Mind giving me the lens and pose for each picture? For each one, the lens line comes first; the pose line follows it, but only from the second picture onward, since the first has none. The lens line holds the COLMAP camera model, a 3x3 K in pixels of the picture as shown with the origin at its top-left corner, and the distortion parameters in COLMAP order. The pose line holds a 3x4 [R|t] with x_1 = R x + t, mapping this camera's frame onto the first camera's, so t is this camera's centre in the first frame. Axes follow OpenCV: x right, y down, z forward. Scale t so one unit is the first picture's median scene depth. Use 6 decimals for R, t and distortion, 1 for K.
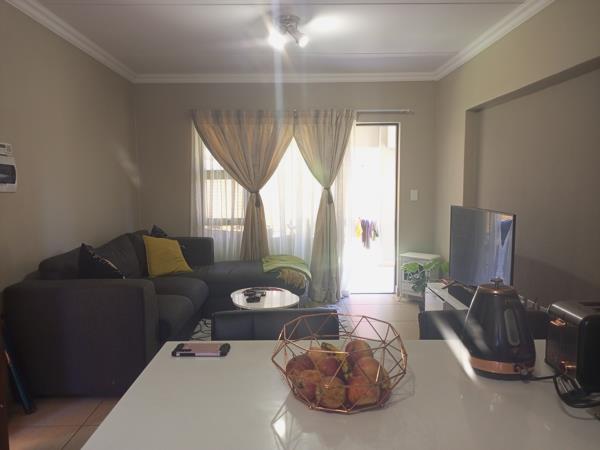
lens RADIAL K [[444.9, 0, 298.6], [0, 444.9, 225.0], [0, 0, 1]] dist [0.059072, -0.051873]
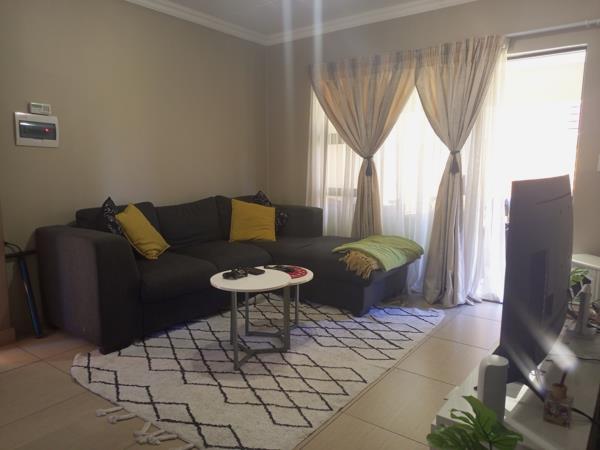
lens RADIAL K [[444.9, 0, 298.6], [0, 444.9, 225.0], [0, 0, 1]] dist [0.059072, -0.051873]
pose [[0.787826, 0.091003, -0.609137, 0.324414], [-0.064345, 0.995773, 0.065545, 0.004793], [0.612527, -0.012443, 0.790352, 0.264208]]
